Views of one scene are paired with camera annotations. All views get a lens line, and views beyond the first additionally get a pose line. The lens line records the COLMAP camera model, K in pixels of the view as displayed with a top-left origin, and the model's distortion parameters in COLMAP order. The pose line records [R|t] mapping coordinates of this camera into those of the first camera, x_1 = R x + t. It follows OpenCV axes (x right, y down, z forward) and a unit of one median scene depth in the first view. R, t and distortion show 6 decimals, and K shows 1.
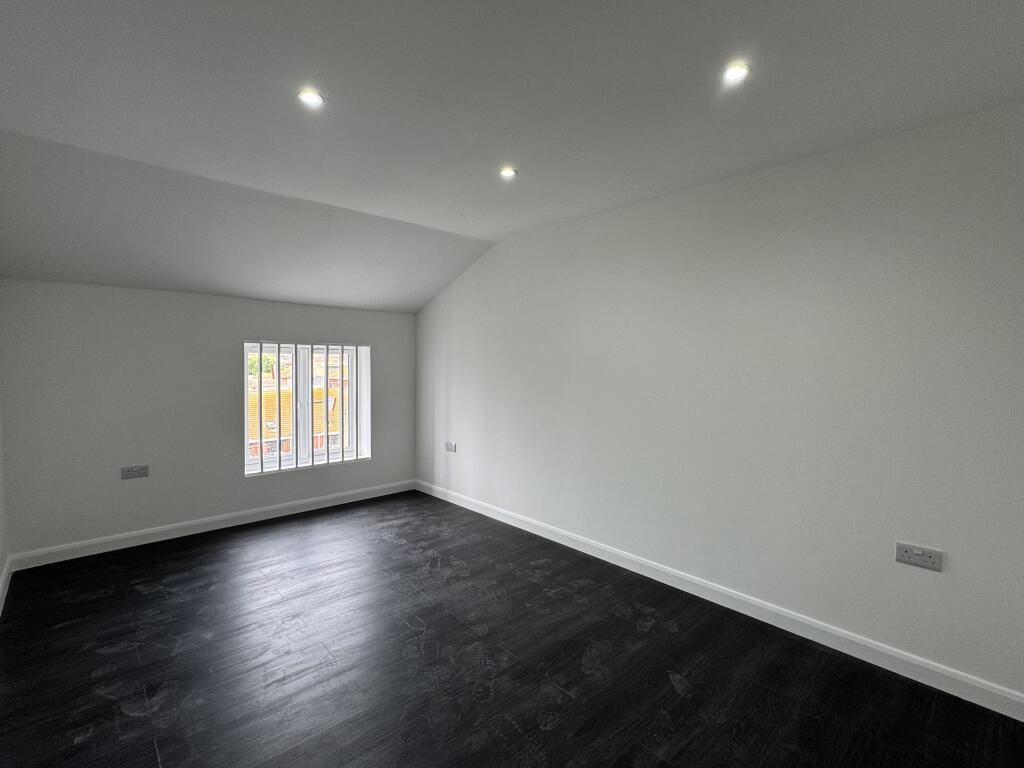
lens RADIAL K [[486.0, 0, 512.0], [0, 486.0, 384.0], [0, 0, 1]] dist [0.002219, 0.000588]
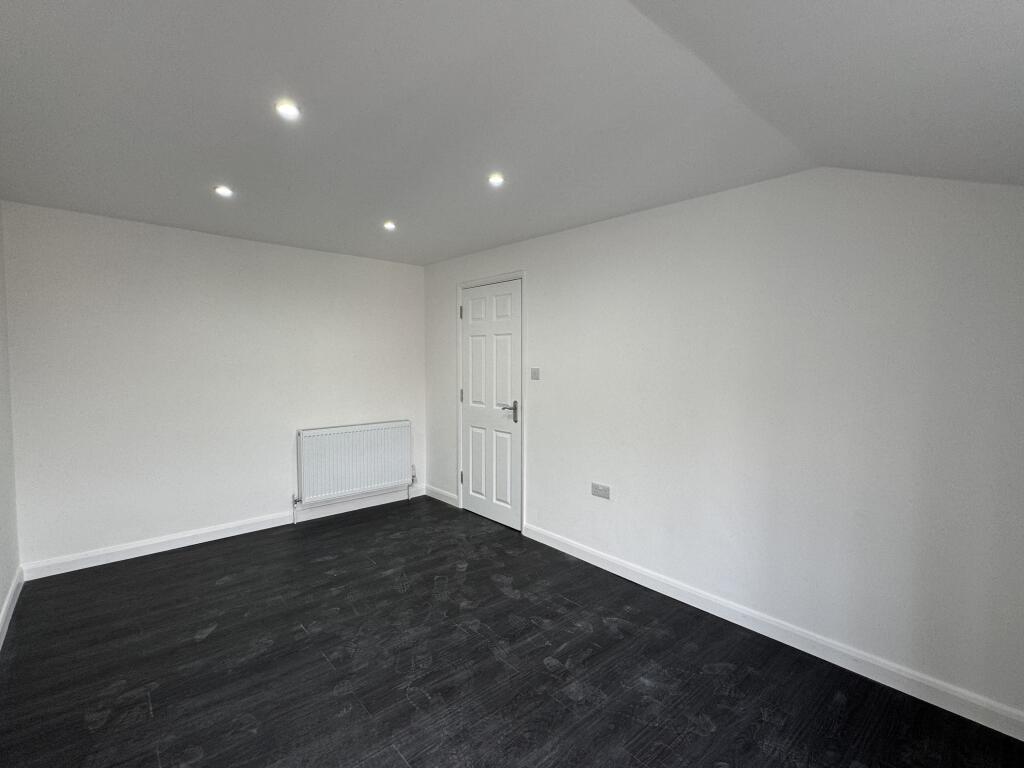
lens RADIAL K [[486.0, 0, 512.0], [0, 486.0, 384.0], [0, 0, 1]] dist [0.002219, 0.000588]
pose [[-0.999546, -0.018338, 0.023917, -0.434786], [-0.015780, 0.994546, 0.103098, -0.137651], [-0.025677, 0.102674, -0.994384, 2.096427]]
